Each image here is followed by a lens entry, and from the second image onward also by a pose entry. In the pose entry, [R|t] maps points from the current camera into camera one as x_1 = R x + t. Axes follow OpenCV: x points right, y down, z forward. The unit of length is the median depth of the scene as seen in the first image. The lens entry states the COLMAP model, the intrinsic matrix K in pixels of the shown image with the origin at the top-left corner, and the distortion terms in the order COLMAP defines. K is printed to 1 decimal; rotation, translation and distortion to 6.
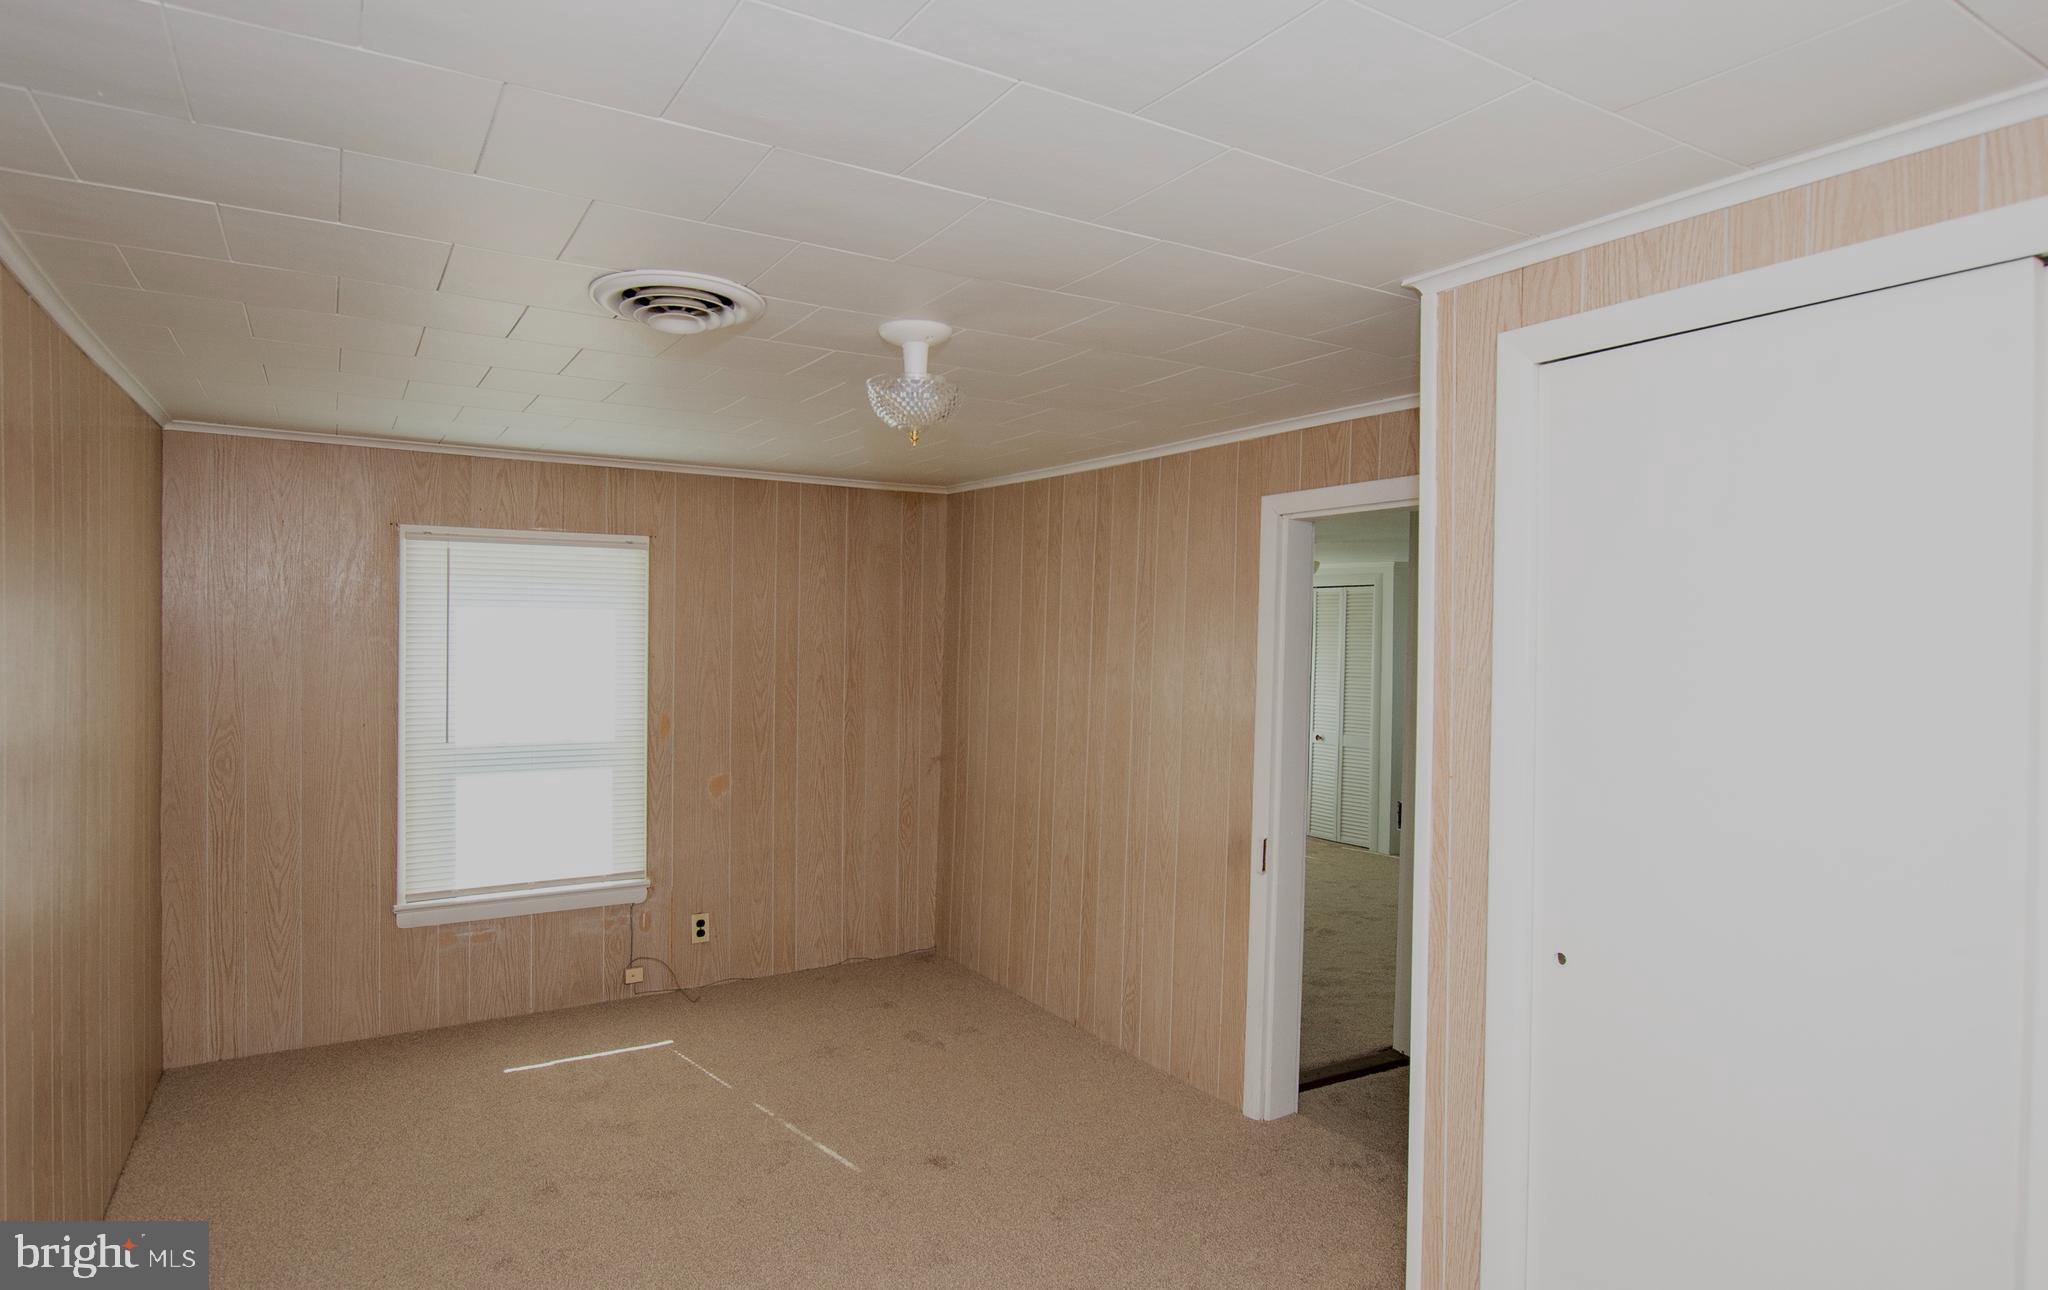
lens RADIAL K [[1104.3, 0, 1023.9], [0, 1104.3, 654.1], [0, 0, 1]] dist [-0.001746, -0.000835]
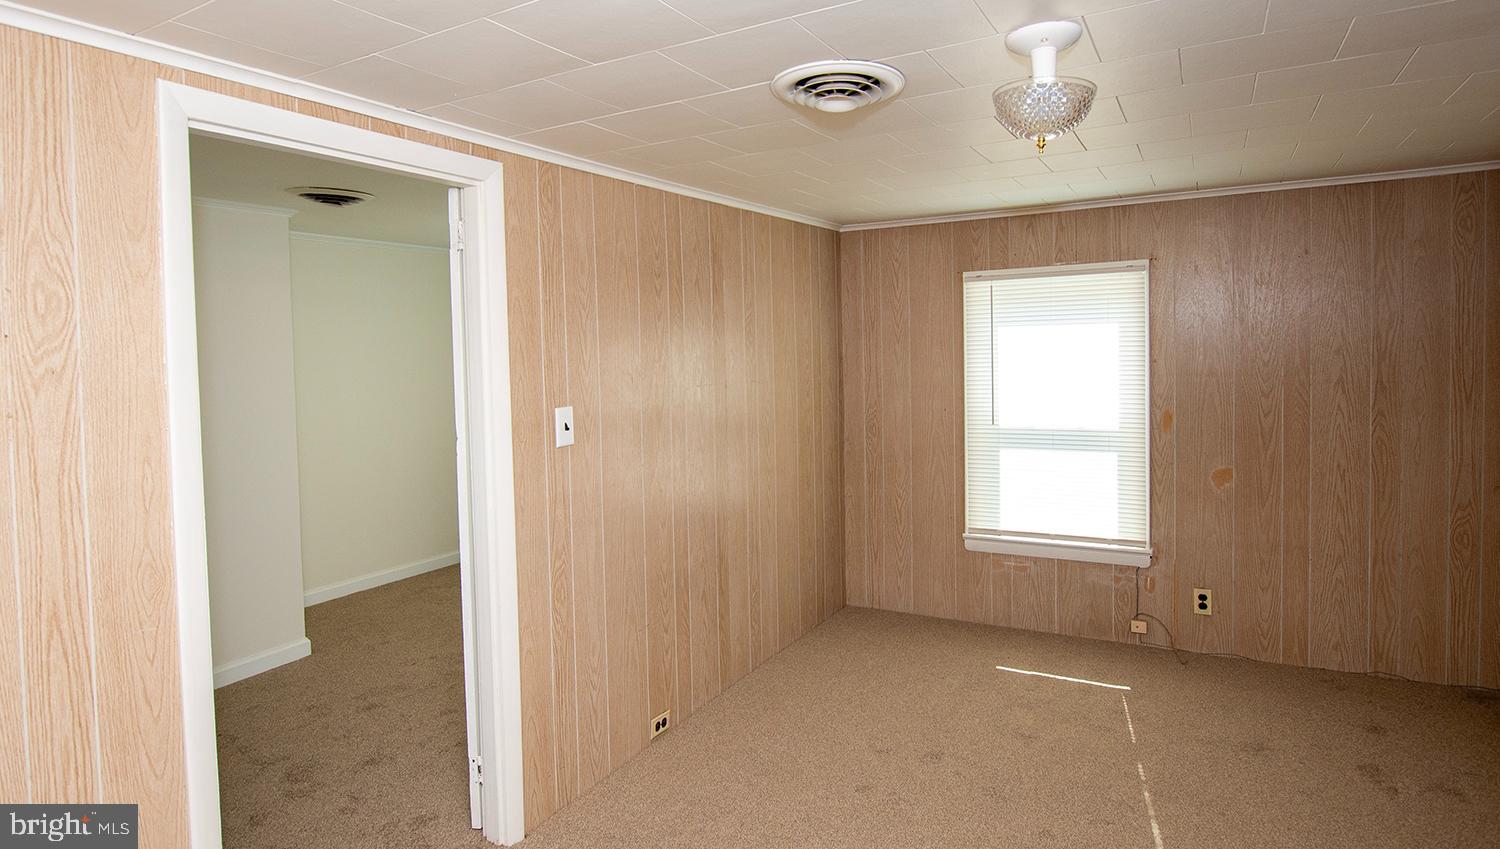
lens RADIAL K [[836.3, 0, 774.4], [0, 836.3, 376.5], [0, 0, 1]] dist [0.008075, -0.001917]
pose [[0.508608, 0.007107, -0.860969, 0.232586], [0.014534, 0.999753, 0.016839, -0.002417], [0.860876, -0.021078, 0.508378, 0.204190]]
